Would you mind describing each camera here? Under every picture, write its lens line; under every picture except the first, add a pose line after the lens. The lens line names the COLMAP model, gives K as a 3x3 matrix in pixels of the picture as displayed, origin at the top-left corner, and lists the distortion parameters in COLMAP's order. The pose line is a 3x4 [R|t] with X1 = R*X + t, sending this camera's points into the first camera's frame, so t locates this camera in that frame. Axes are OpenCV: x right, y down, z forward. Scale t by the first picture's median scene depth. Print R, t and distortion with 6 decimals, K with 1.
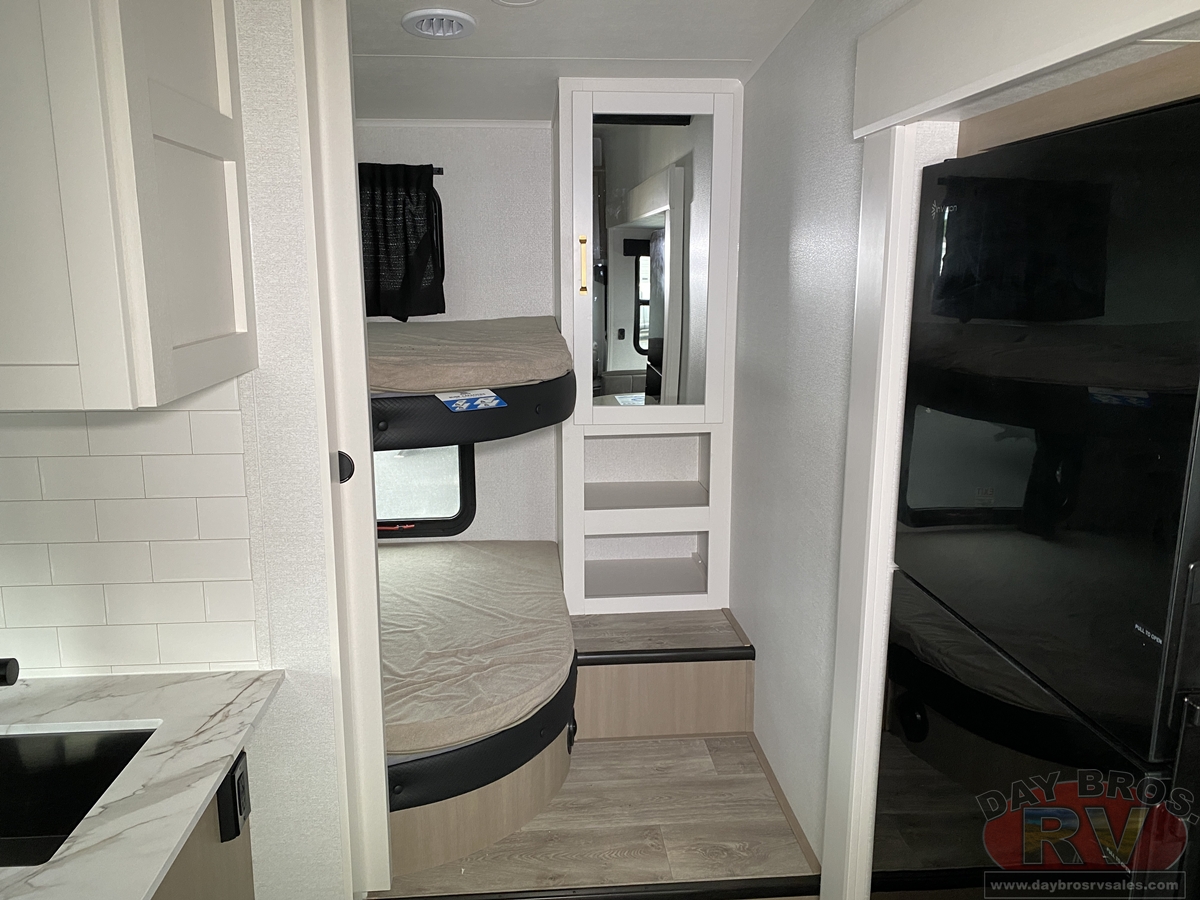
lens RADIAL K [[915.7, 0, 599.4], [0, 915.7, 448.1], [0, 0, 1]] dist [0.032201, -0.007330]
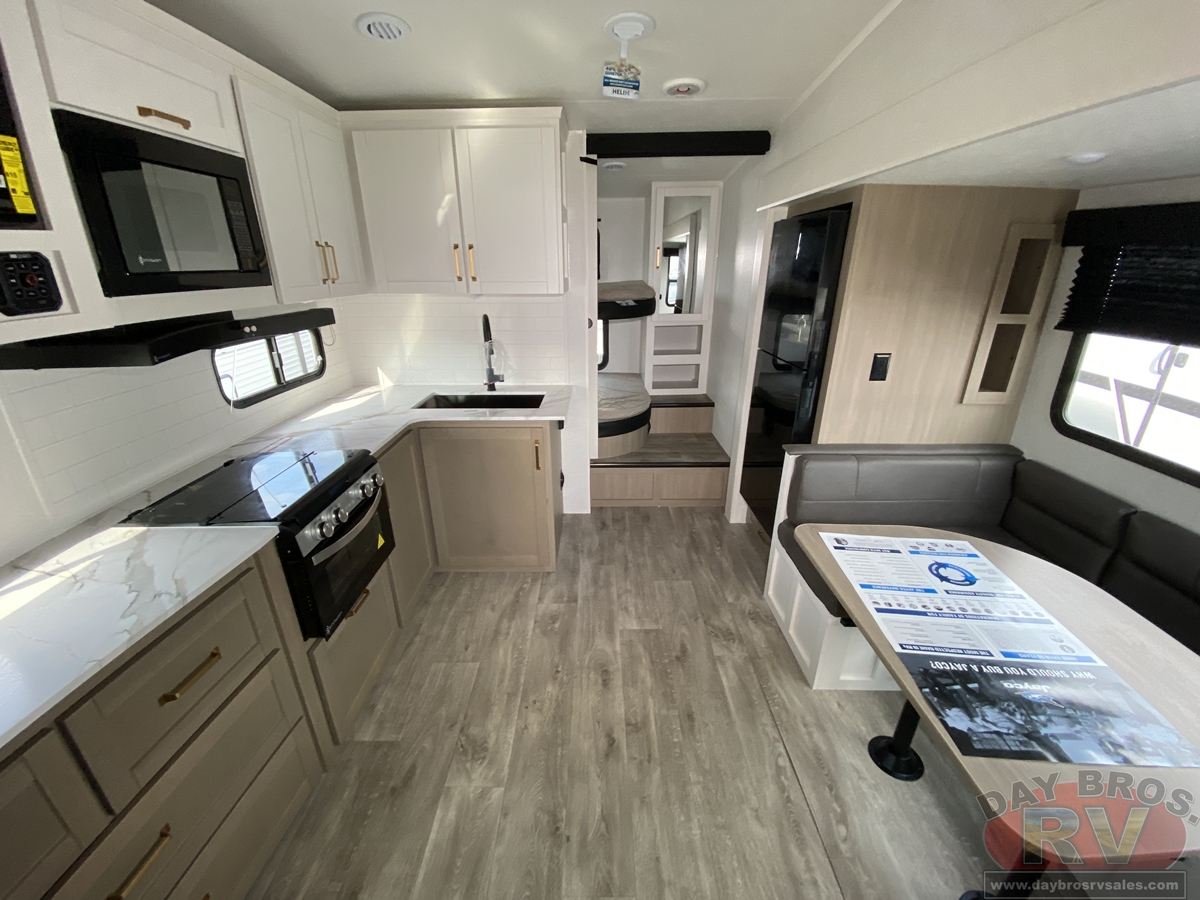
lens RADIAL K [[483.7, 0, 593.0], [0, 483.7, 456.1], [0, 0, 1]] dist [0.030201, -0.025676]
pose [[0.996332, 0.024759, -0.081912, -0.075290], [-0.010099, 0.984560, 0.174757, 0.124540], [0.084974, -0.173289, 0.981198, -0.519111]]
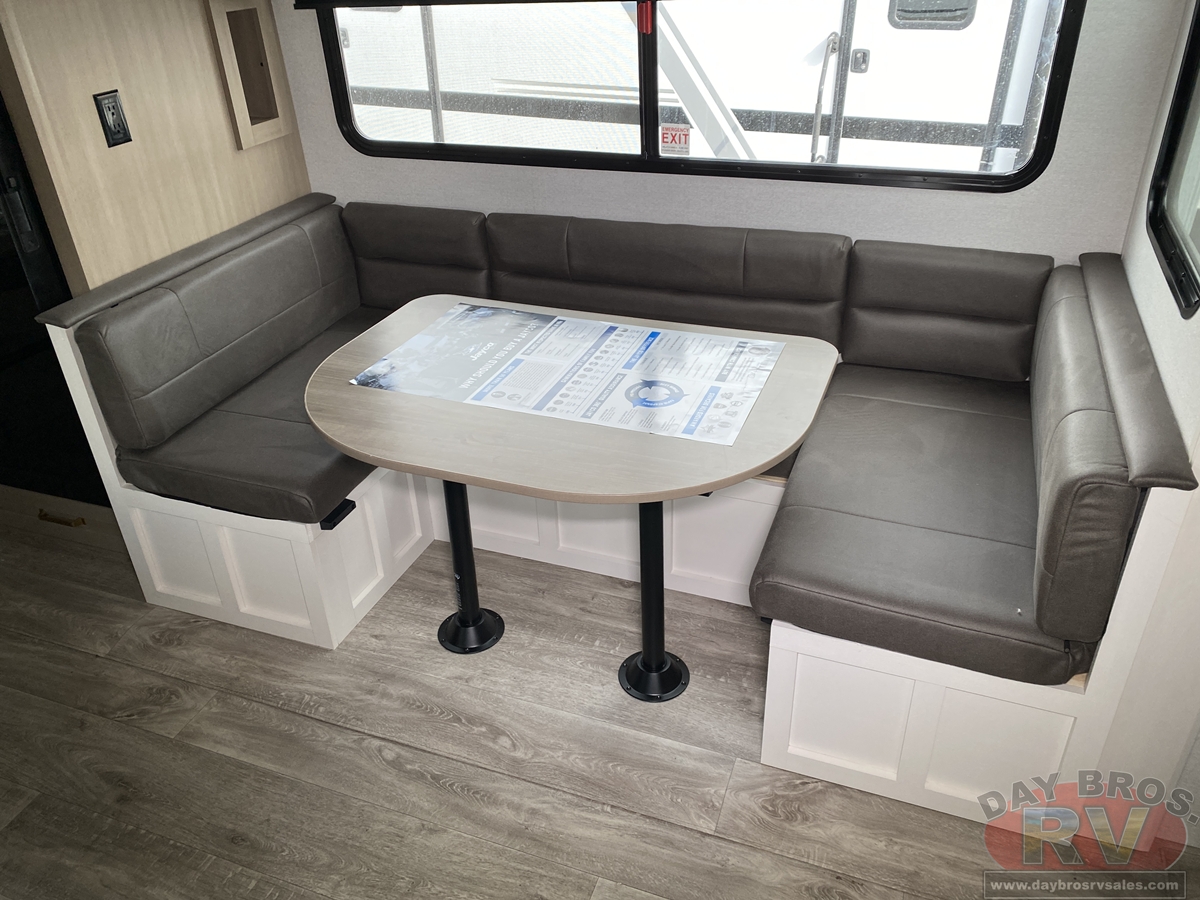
lens RADIAL K [[920.2, 0, 606.0], [0, 920.2, 440.9], [0, 0, 1]] dist [0.006752, 0.003893]
pose [[0.421056, -0.475409, 0.772462, -0.267296], [0.211449, 0.879618, 0.426101, 0.111659], [-0.882044, -0.016076, 0.470893, -0.452388]]
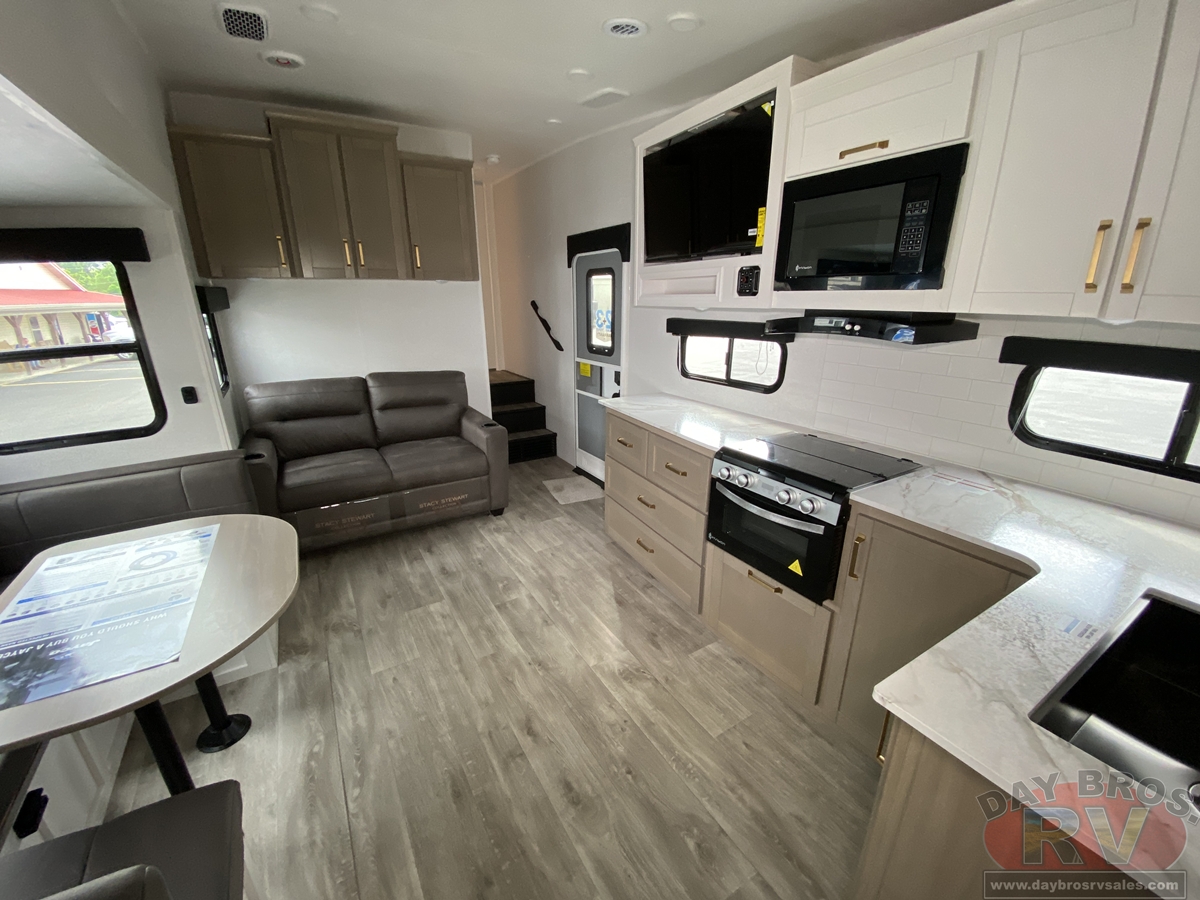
lens RADIAL K [[483.7, 0, 593.0], [0, 483.7, 456.1], [0, 0, 1]] dist [0.030201, -0.025676]
pose [[-0.894501, 0.148911, -0.421536, 0.061351], [-0.080571, 0.873762, 0.479633, -0.053956], [0.439745, 0.462996, -0.769584, 0.486101]]
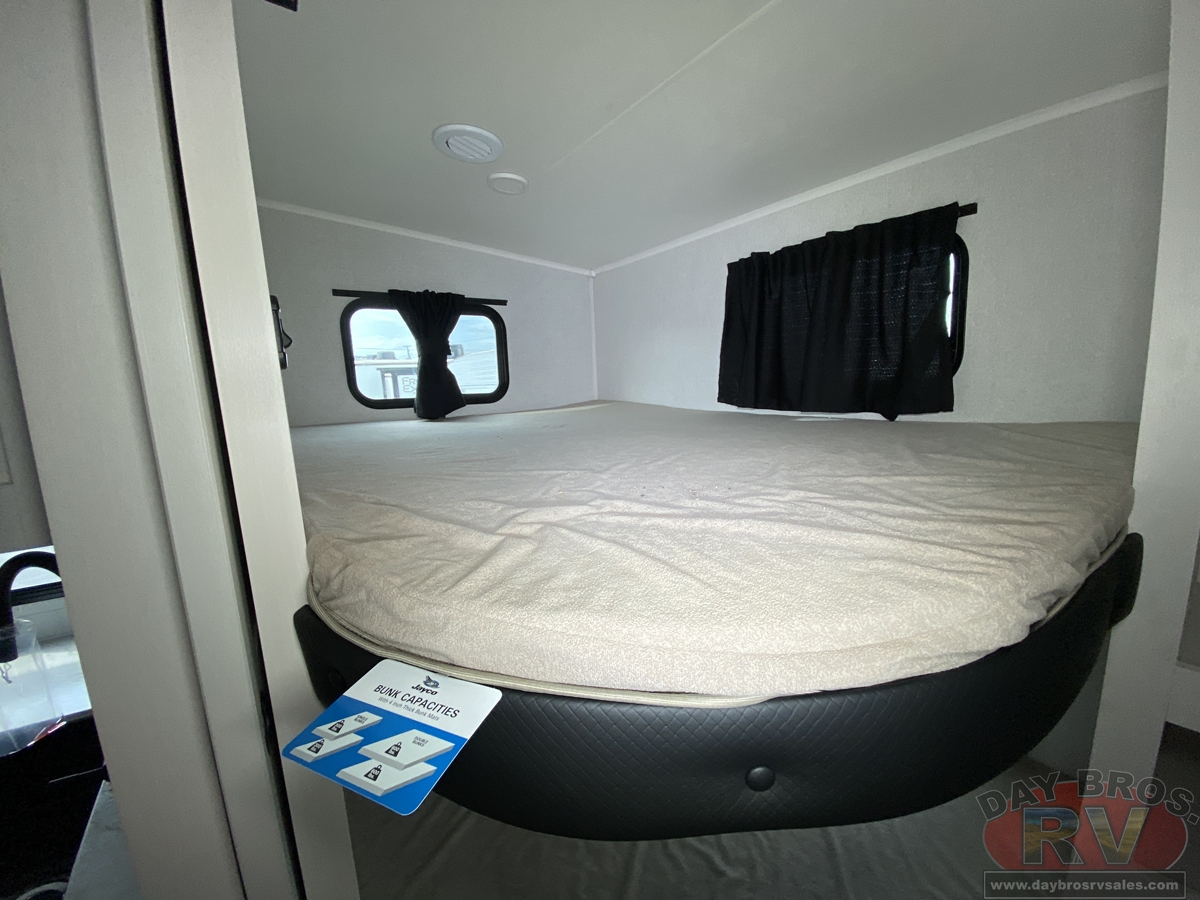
lens RADIAL K [[483.5, 0, 594.3], [0, 483.5, 451.9], [0, 0, 1]] dist [0.000087, -0.003872]
pose [[0.493076, 0.120547, -0.861594, 0.024557], [-0.131109, 0.989339, 0.063389, -0.125951], [0.860050, 0.081707, 0.503625, 0.695884]]
